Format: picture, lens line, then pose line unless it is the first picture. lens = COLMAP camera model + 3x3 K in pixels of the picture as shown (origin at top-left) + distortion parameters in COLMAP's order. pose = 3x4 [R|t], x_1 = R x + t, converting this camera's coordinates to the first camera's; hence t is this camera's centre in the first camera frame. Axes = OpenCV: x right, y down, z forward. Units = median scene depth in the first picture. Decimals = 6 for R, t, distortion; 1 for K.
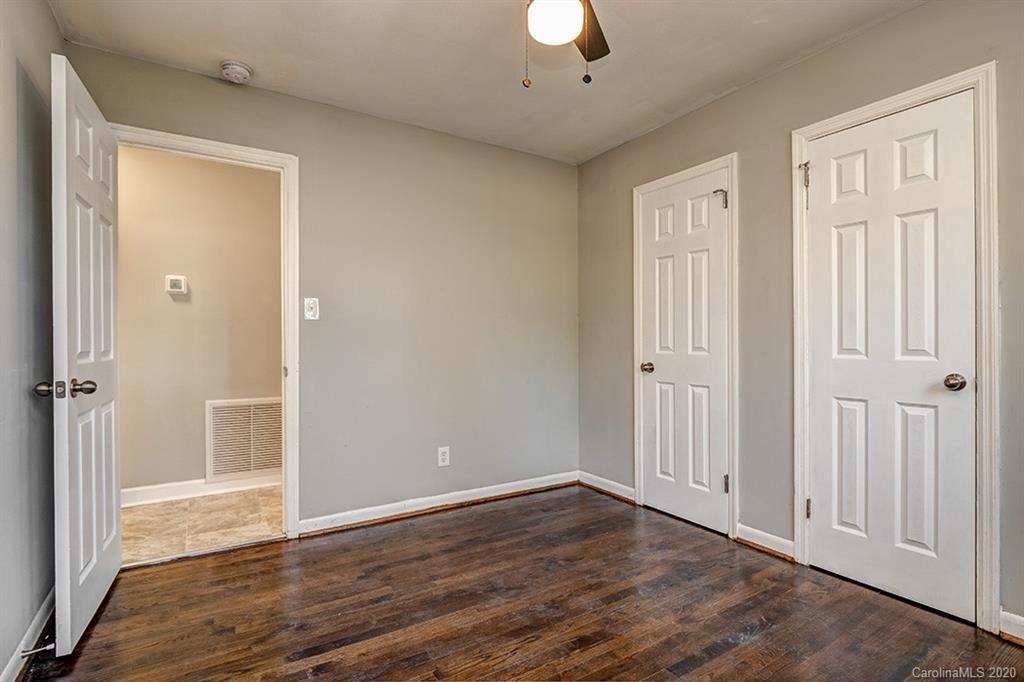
lens RADIAL K [[494.6, 0, 509.2], [0, 494.6, 342.0], [0, 0, 1]] dist [-0.010918, 0.000101]
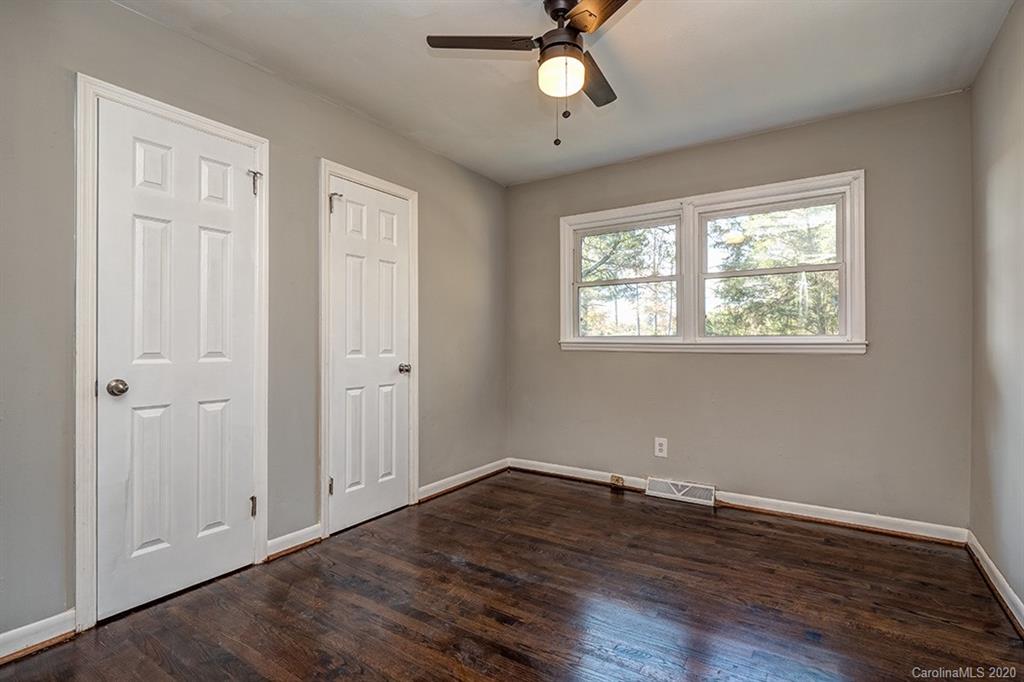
lens RADIAL K [[494.6, 0, 518.2], [0, 494.6, 338.9], [0, 0, 1]] dist [-0.010918, 0.000101]
pose [[-0.422063, 0.006696, 0.906542, -0.575926], [0.001639, 0.999977, -0.006623, -0.005279], [-0.906565, -0.001310, -0.422064, 0.966768]]
